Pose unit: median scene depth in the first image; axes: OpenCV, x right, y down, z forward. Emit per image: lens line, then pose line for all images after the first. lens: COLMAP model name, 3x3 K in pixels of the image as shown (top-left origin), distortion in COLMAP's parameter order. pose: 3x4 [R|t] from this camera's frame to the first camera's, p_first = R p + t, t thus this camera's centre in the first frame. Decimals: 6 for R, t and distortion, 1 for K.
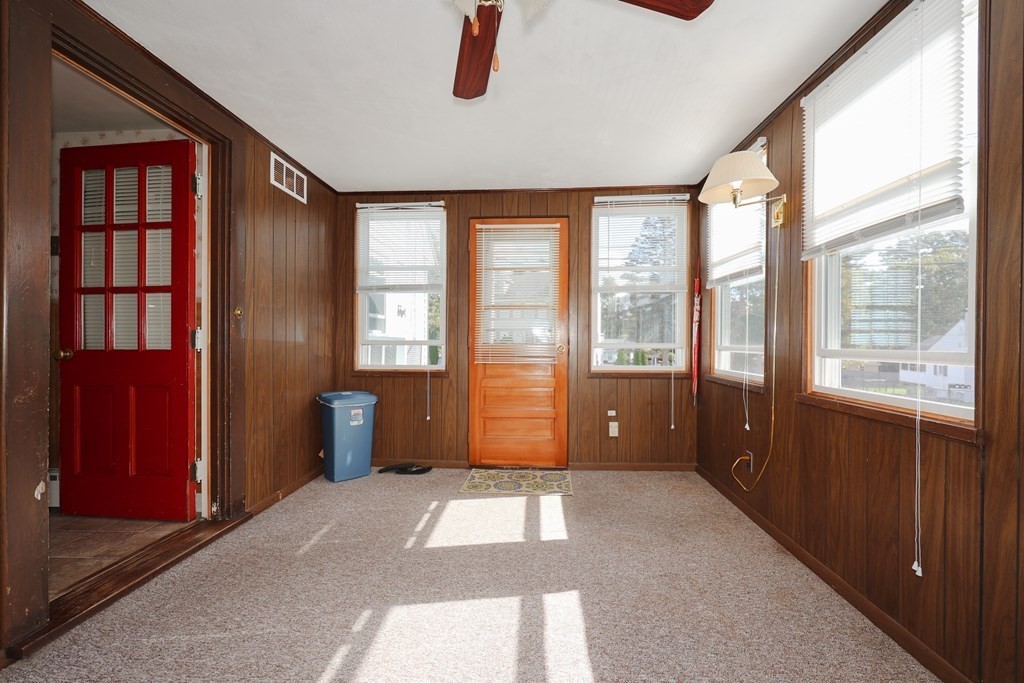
lens RADIAL K [[411.1, 0, 510.7], [0, 411.1, 342.5], [0, 0, 1]] dist [0.000618, 0.000106]
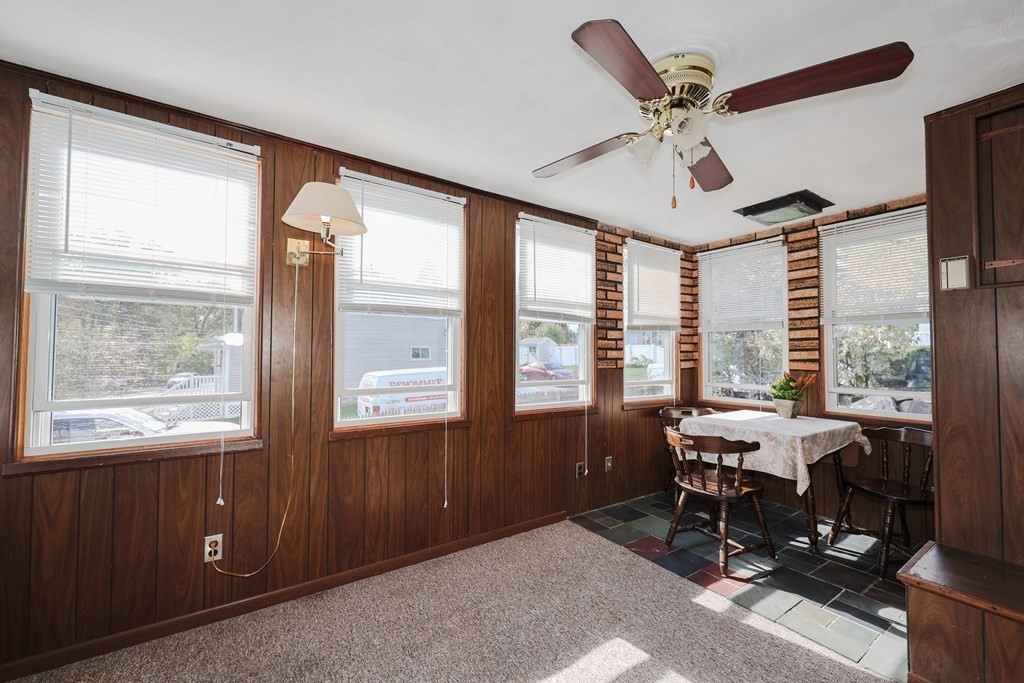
lens RADIAL K [[411.1, 0, 514.6], [0, 411.1, 343.9], [0, 0, 1]] dist [0.000618, 0.000106]
pose [[-0.618204, 0.022493, 0.785696, -0.502909], [0.001666, 0.999626, -0.027307, -0.087494], [-0.786016, -0.015573, -0.618010, 1.450716]]
